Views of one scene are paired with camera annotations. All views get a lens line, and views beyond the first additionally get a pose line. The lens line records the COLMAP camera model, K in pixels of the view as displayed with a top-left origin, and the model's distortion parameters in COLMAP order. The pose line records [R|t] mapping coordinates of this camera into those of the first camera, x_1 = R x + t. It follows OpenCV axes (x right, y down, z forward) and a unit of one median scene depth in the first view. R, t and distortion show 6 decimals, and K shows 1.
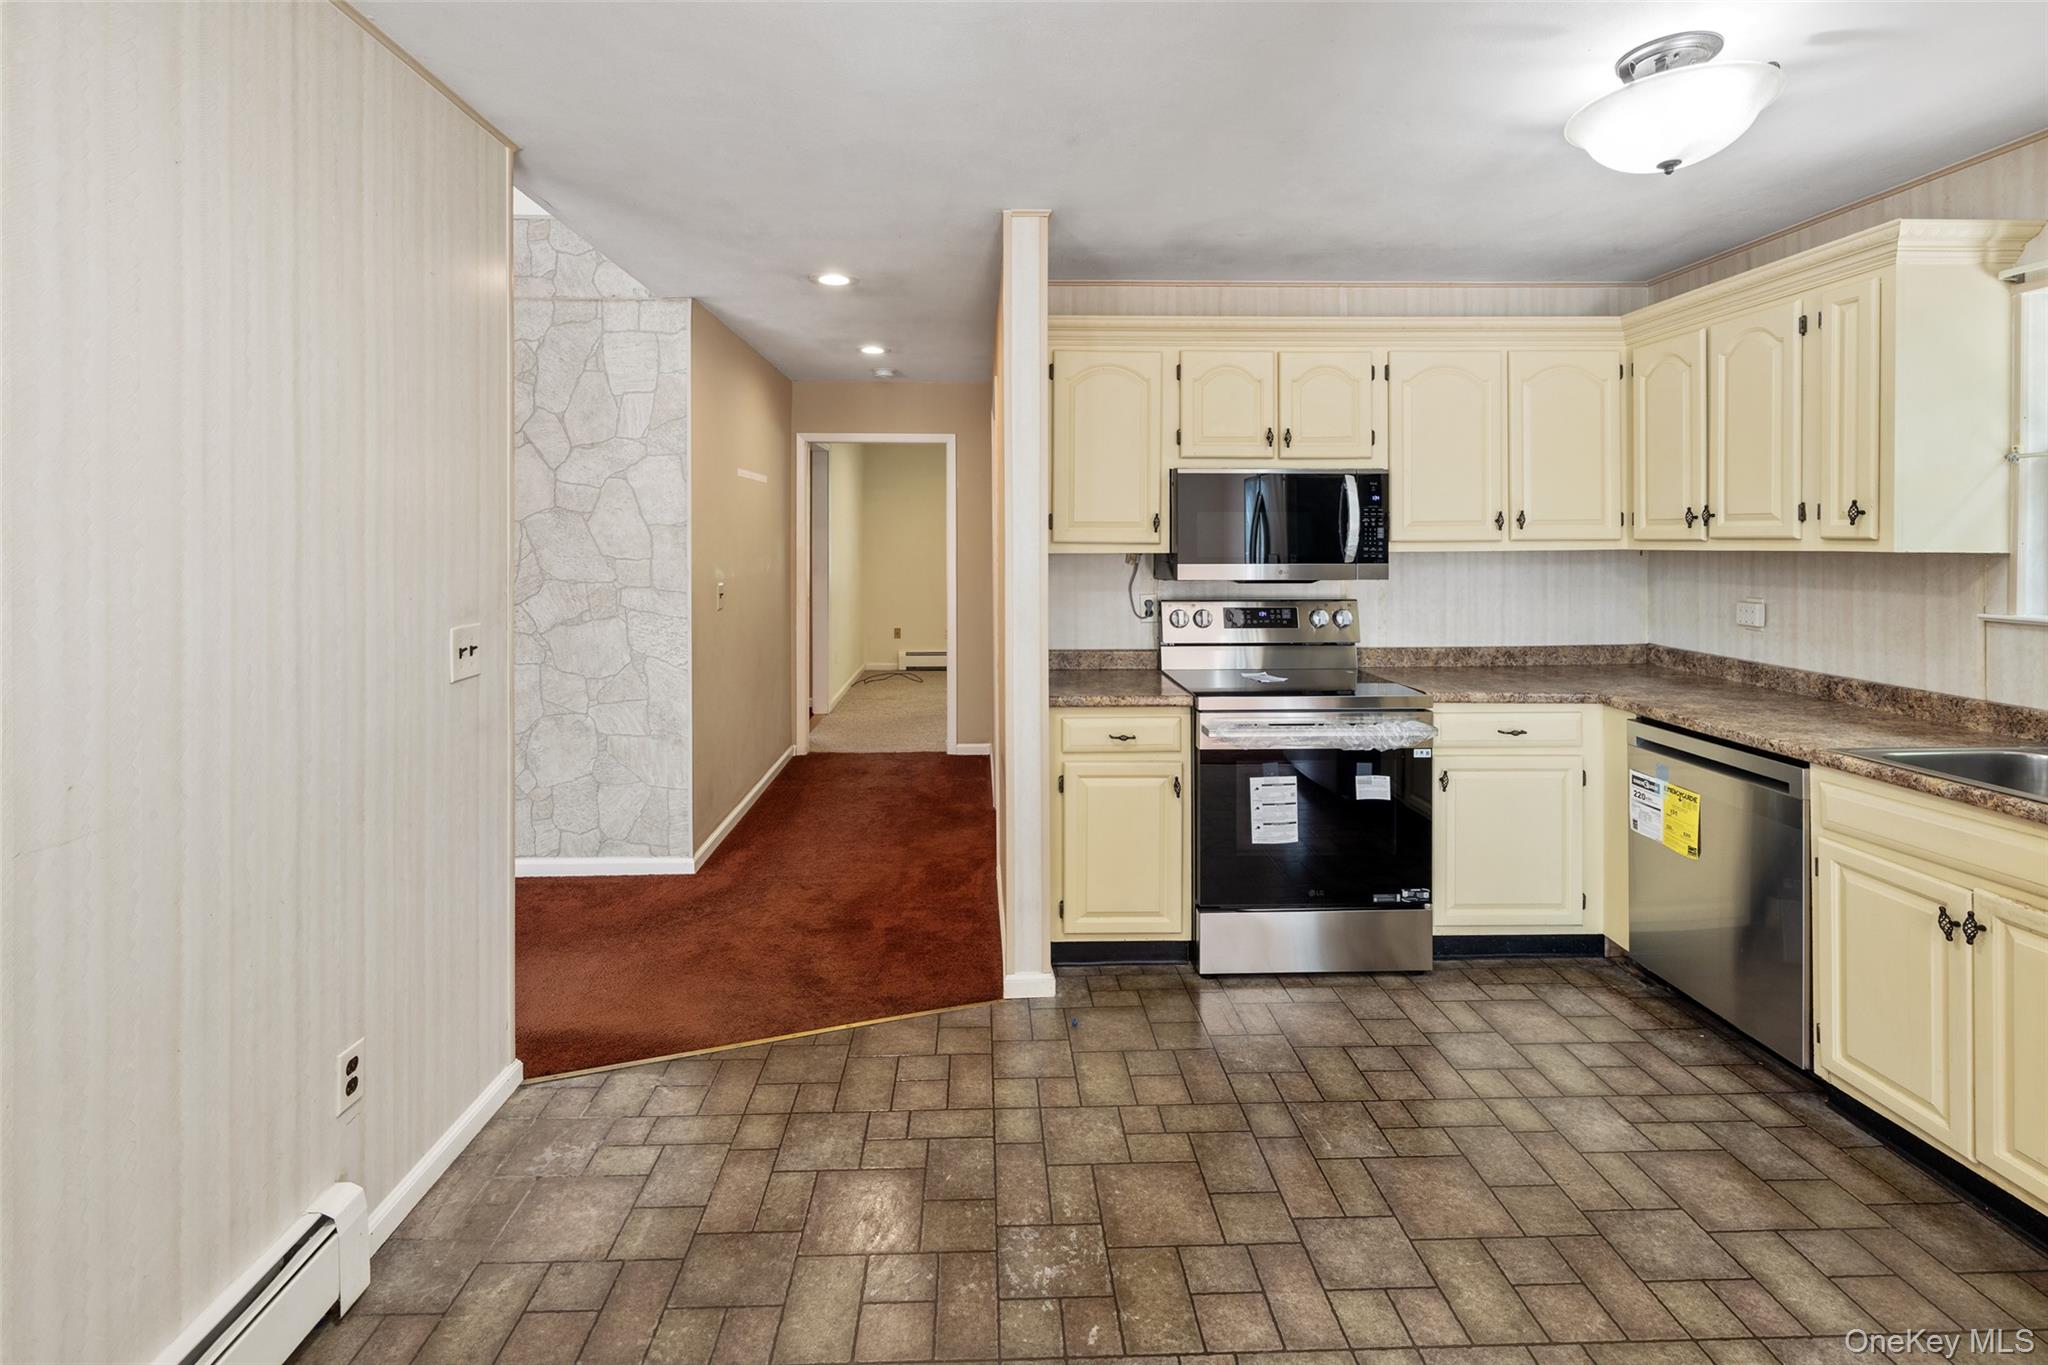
lens RADIAL K [[893.7, 0, 1010.2], [0, 893.7, 540.0], [0, 0, 1]] dist [-0.000802, 0.000671]
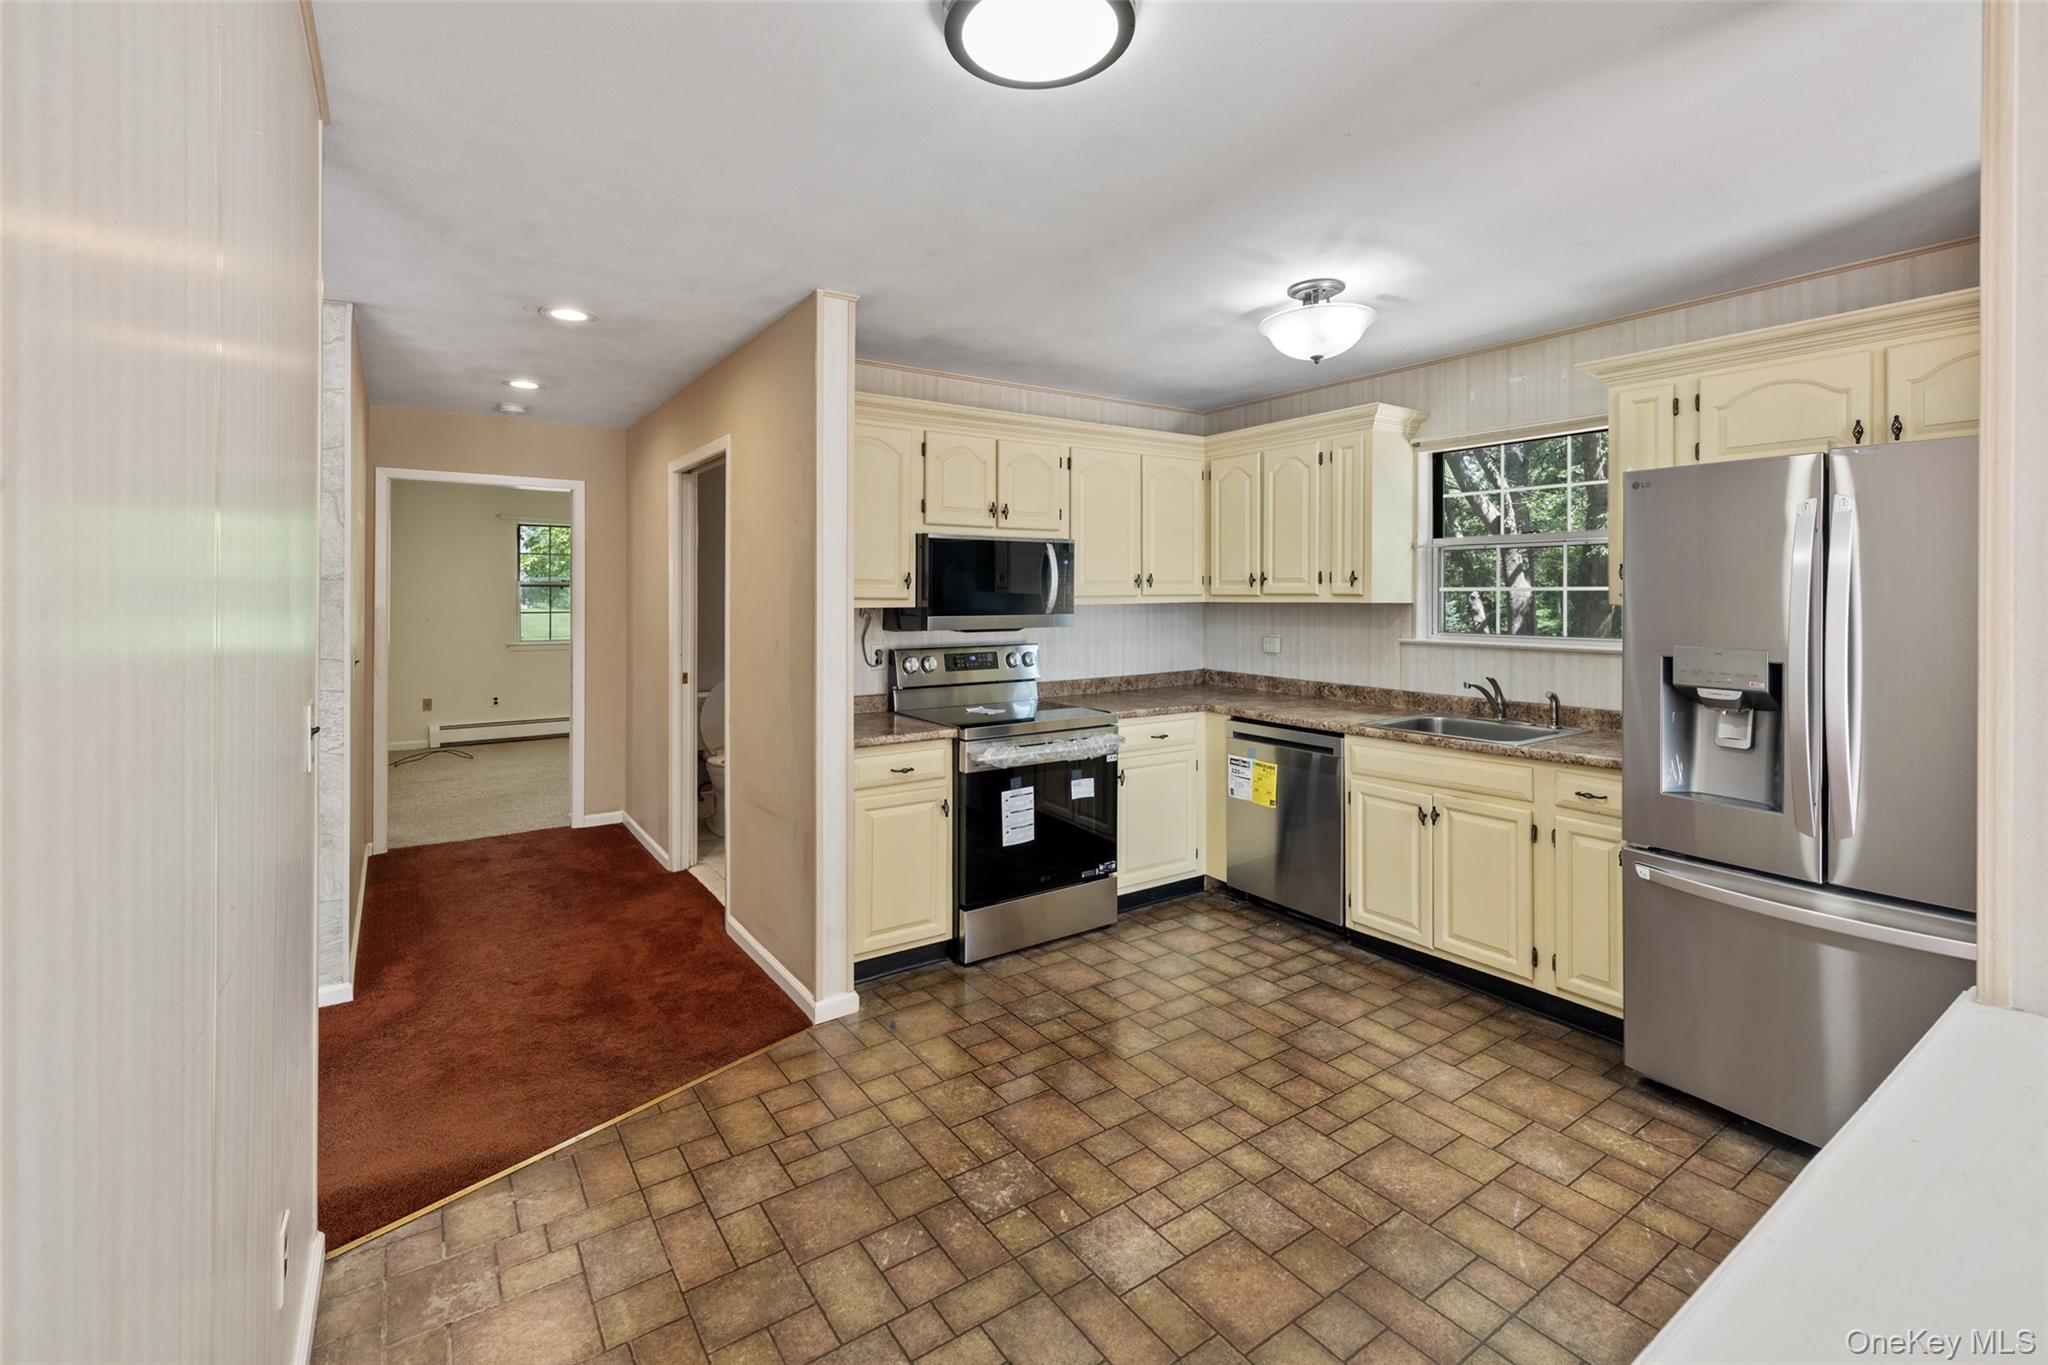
lens RADIAL K [[893.7, 0, 994.4], [0, 893.7, 594.1], [0, 0, 1]] dist [-0.000802, 0.000671]
pose [[0.846377, -0.000315, 0.532585, -0.377809], [0.000222, 1.000000, 0.000238, -0.002647], [-0.532585, -0.000083, 0.846377, -0.019204]]
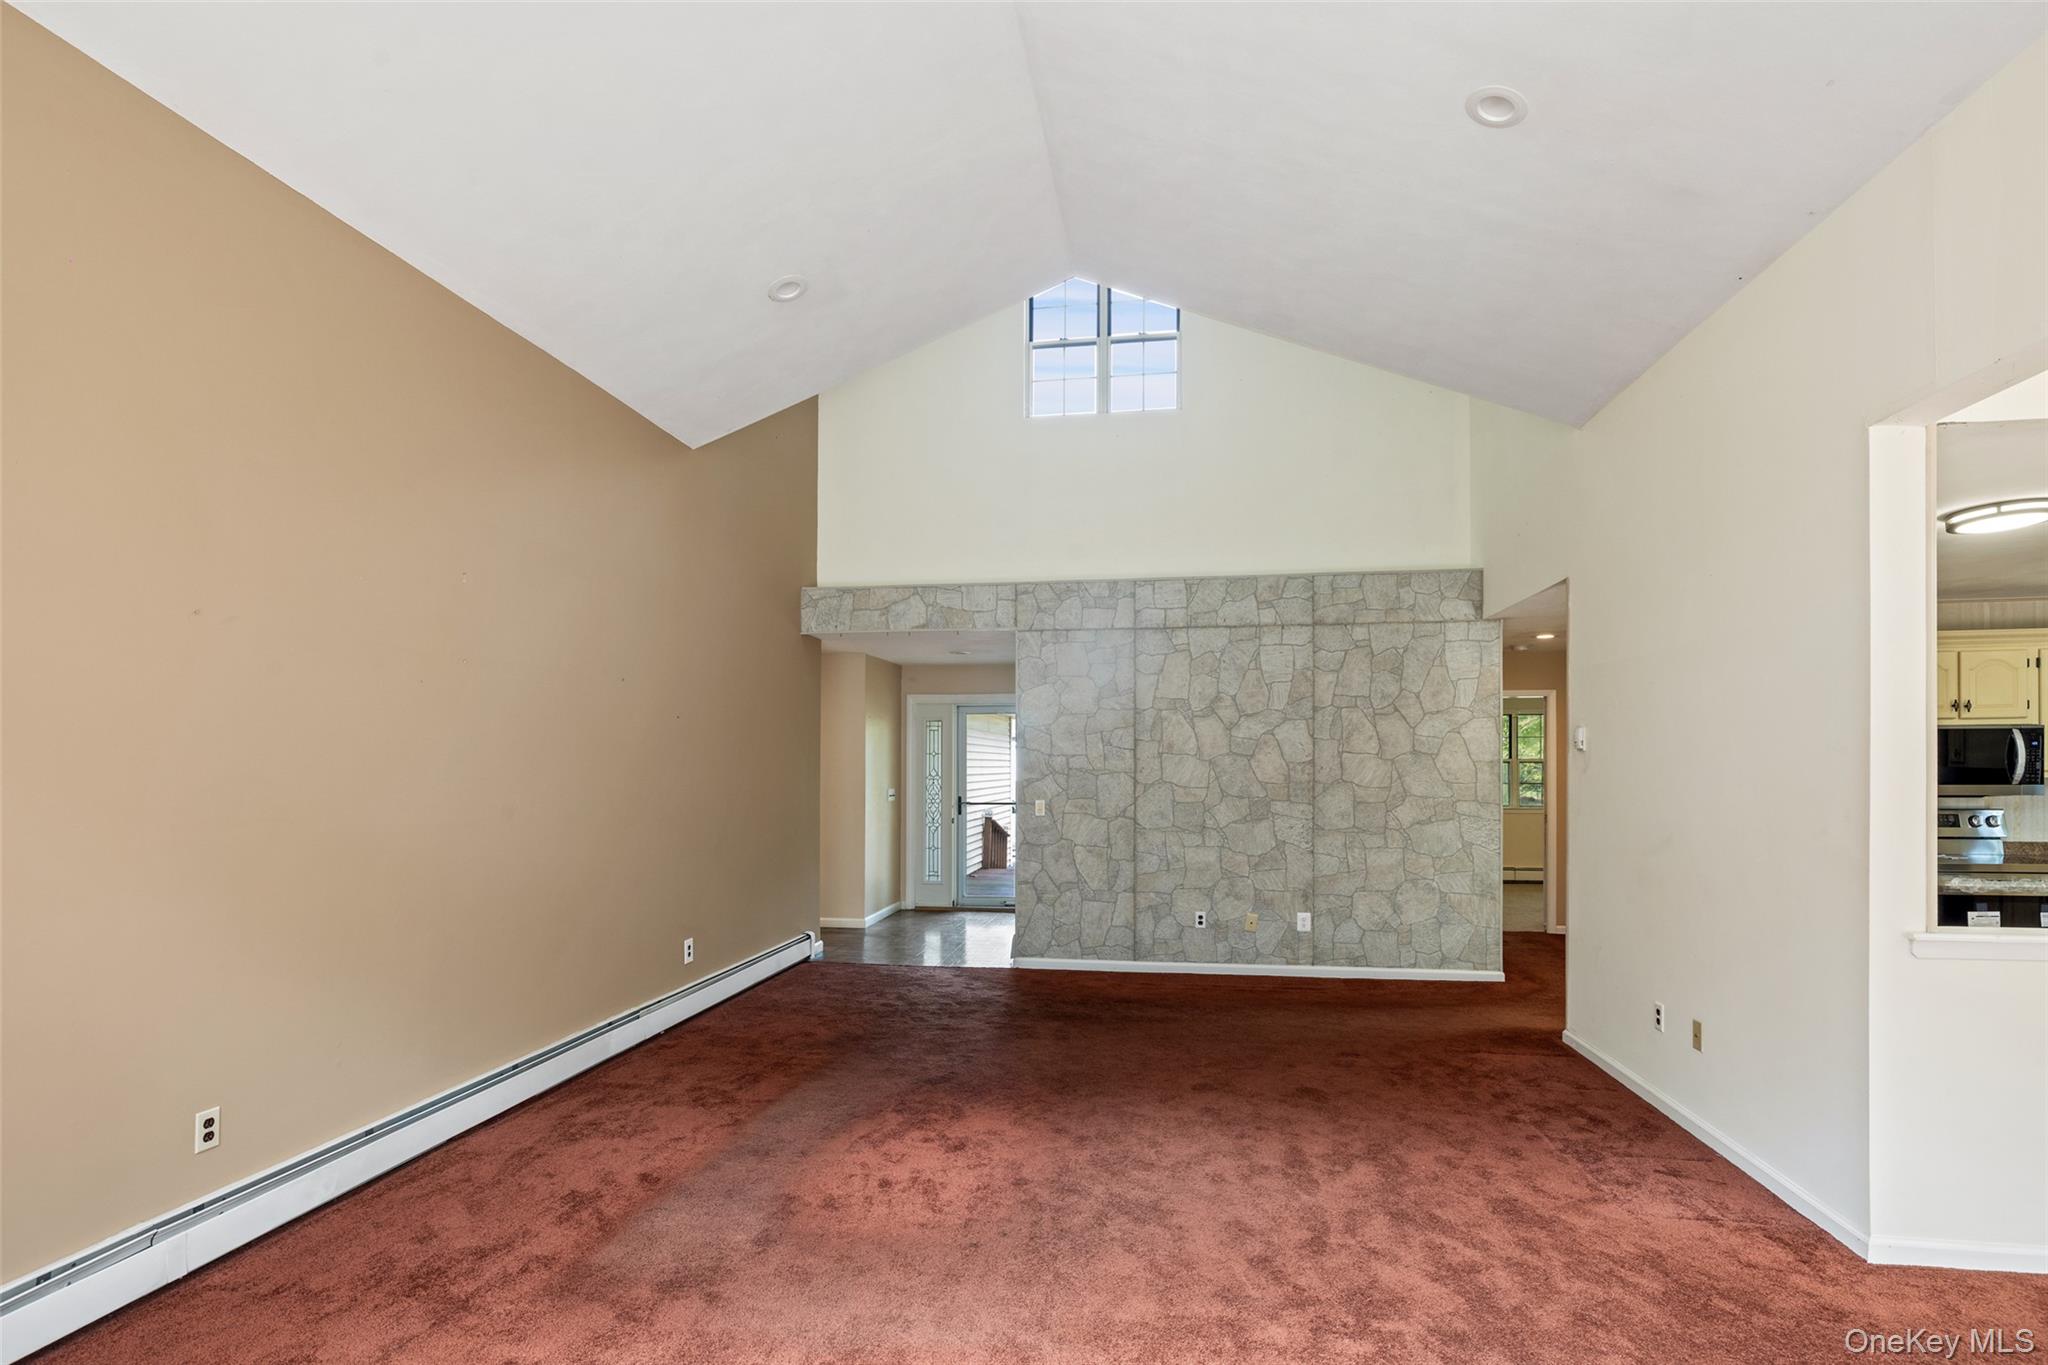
lens RADIAL K [[1017.3, 0, 940.0], [0, 1017.3, 766.0], [0, 0, 1]] dist [-0.027357, 0.003708]
pose [[0.977439, -0.003202, -0.211196, -1.208190], [0.002266, 0.999987, -0.004671, -0.003467], [0.211208, 0.004087, 0.977433, -1.216670]]
